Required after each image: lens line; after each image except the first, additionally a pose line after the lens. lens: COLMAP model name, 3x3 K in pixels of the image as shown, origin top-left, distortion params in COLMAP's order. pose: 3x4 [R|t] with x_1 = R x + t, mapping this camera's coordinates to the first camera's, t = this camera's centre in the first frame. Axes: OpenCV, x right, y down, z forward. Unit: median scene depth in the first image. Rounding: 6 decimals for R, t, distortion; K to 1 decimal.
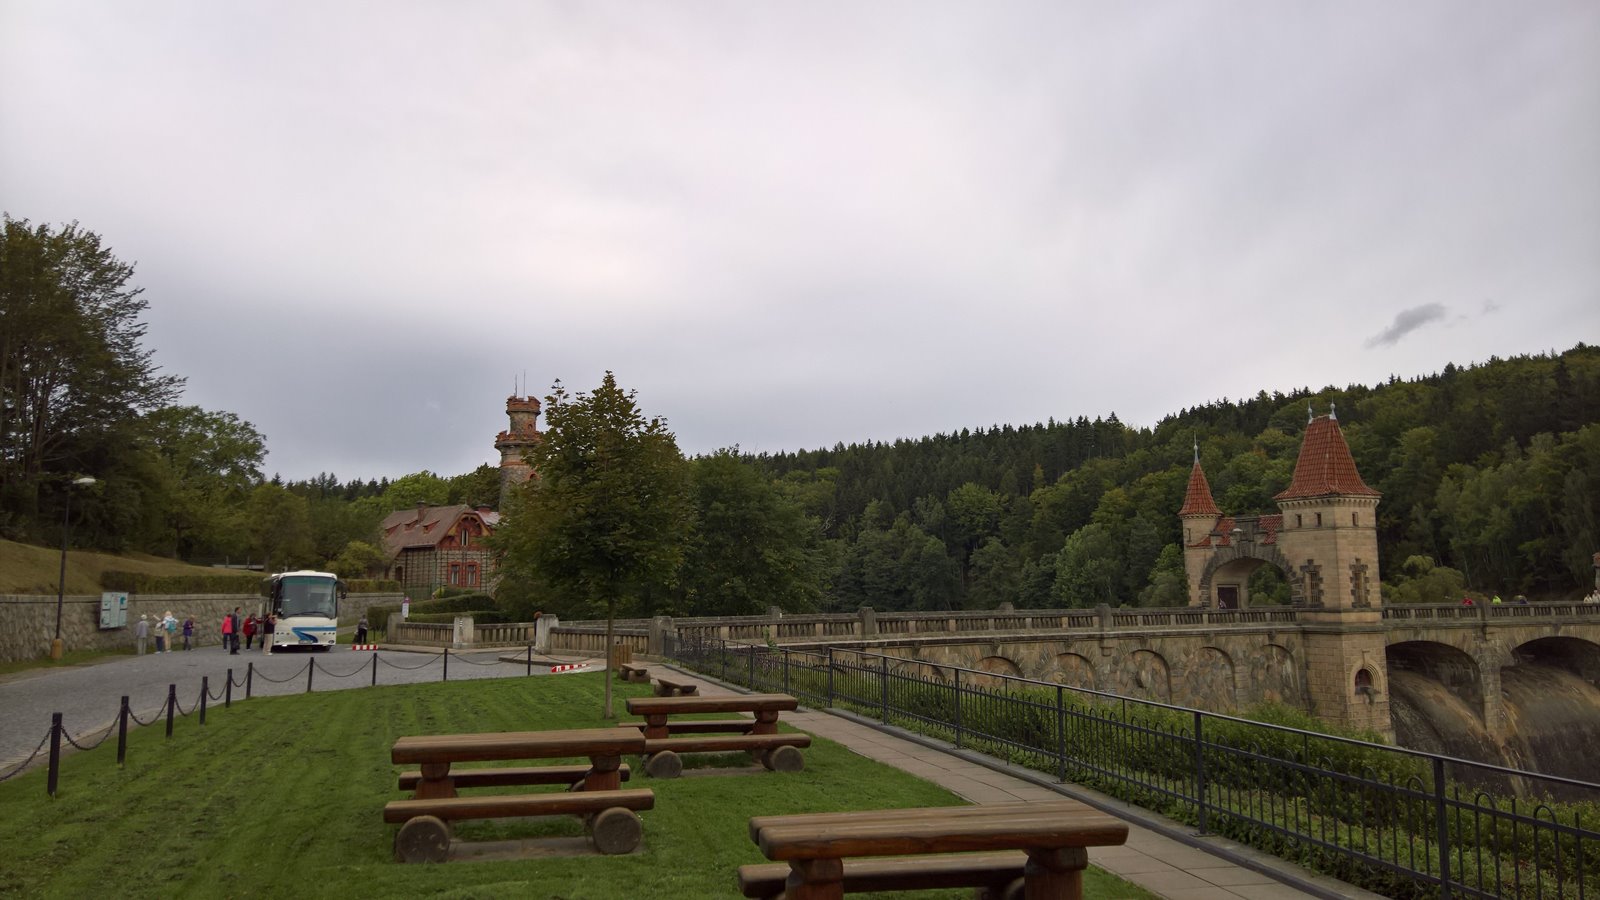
lens RADIAL K [[1182.6, 0, 809.8], [0, 1182.6, 434.7], [0, 0, 1]] dist [0.030734, -0.023783]
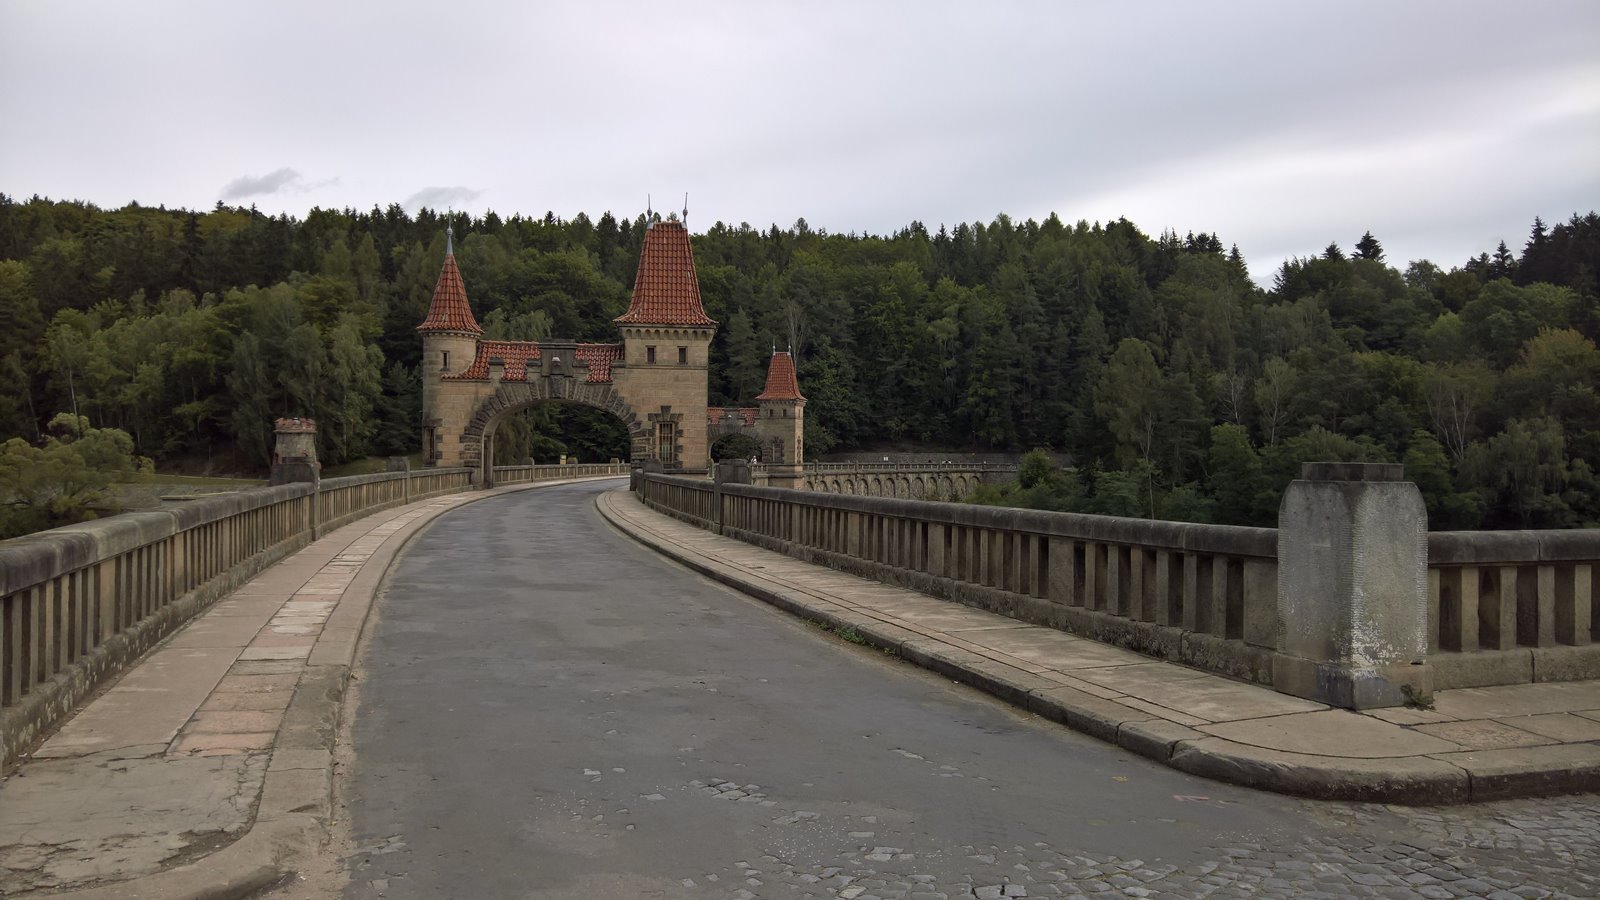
lens RADIAL K [[1182.6, 0, 828.0], [0, 1182.6, 423.0], [0, 0, 1]] dist [0.030734, -0.023783]
pose [[0.337530, 0.041315, 0.940408, -0.256733], [-0.132708, 0.991147, 0.004087, 0.097951], [-0.931913, -0.126179, 0.340025, 0.636305]]
